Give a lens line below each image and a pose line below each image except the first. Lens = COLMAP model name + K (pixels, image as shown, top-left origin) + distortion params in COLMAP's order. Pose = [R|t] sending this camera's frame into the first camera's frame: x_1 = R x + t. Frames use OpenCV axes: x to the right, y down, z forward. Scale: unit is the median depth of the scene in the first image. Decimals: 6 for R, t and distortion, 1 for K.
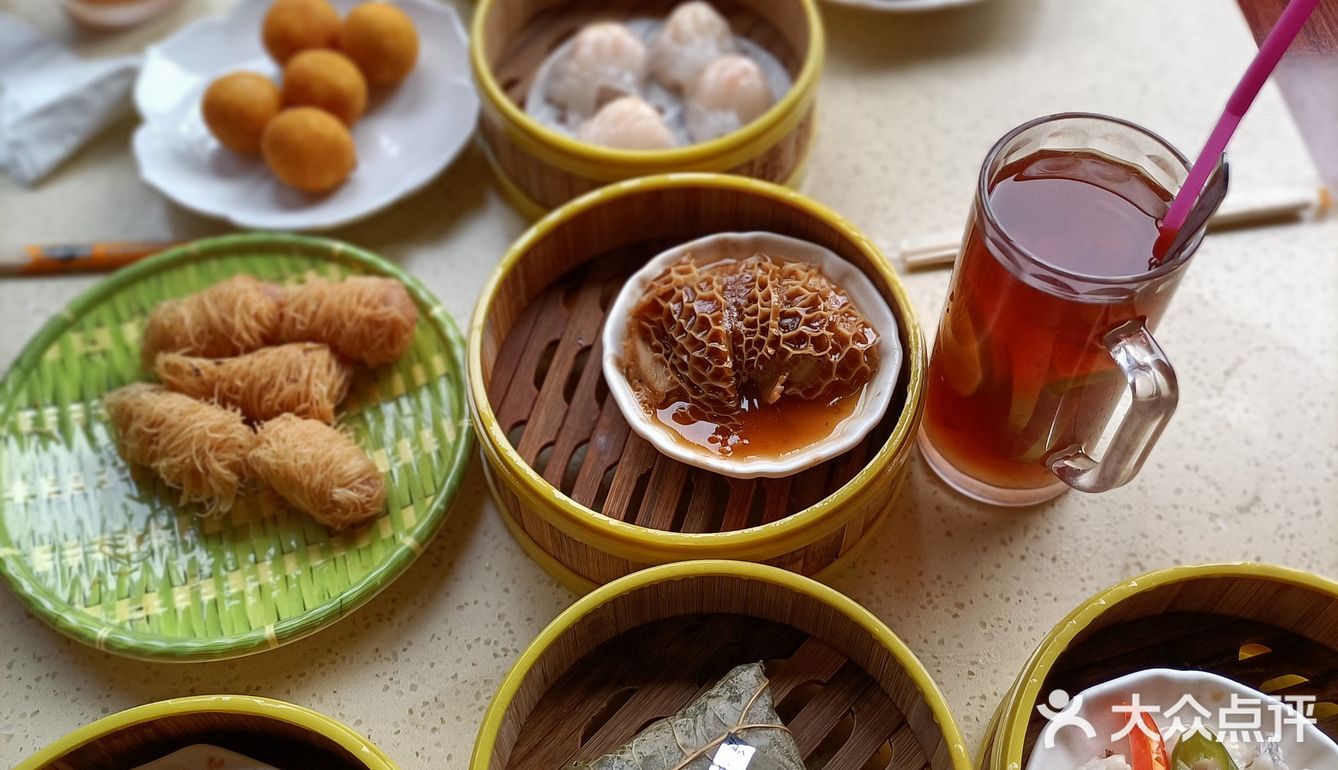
lens RADIAL K [[1325.3, 0, 669.0], [0, 1325.3, 385.0], [0, 0, 1]] dist [0.195921, -0.517276]
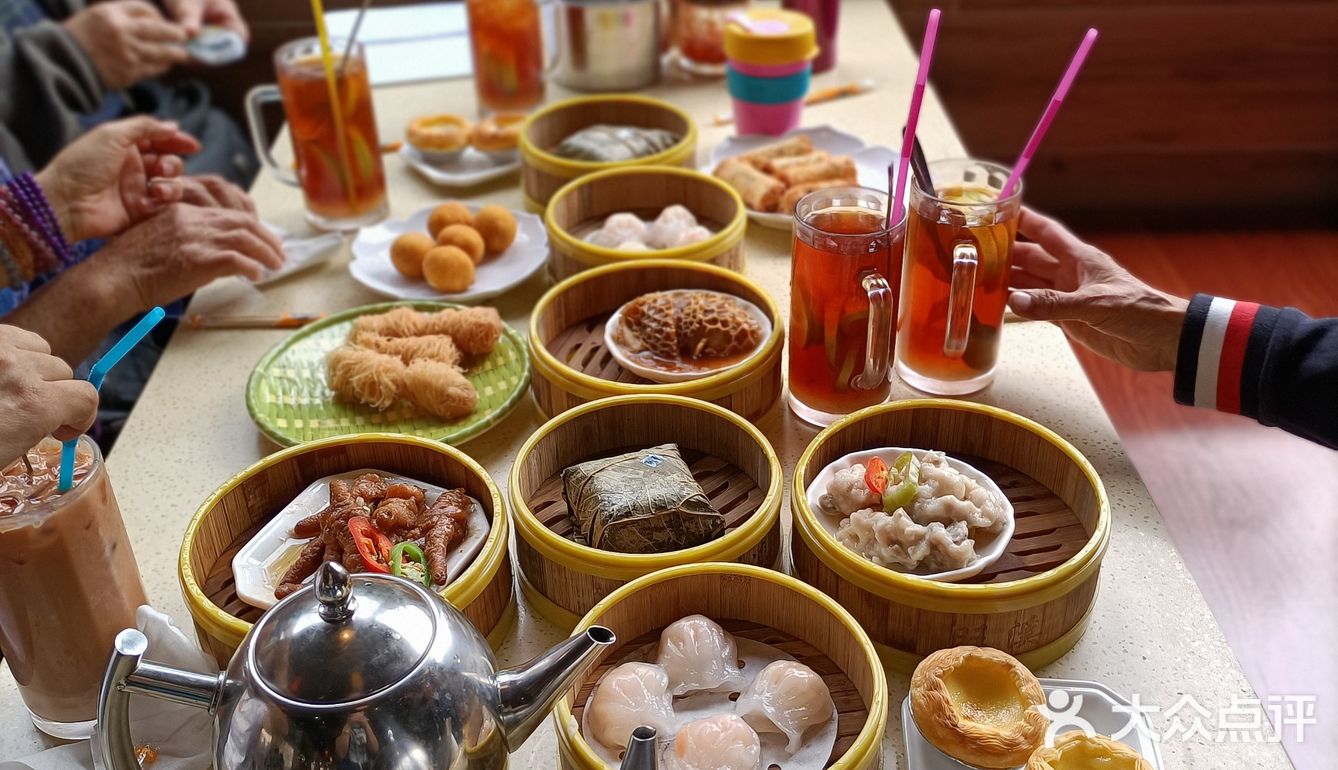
lens RADIAL K [[1325.3, 0, 669.0], [0, 1325.3, 385.0], [0, 0, 1]] dist [0.195921, -0.517276]
pose [[0.997841, 0.020959, -0.062247, 0.148958], [-0.043741, 0.919031, -0.391752, 0.736702], [0.048996, 0.393629, 0.917963, -0.600450]]
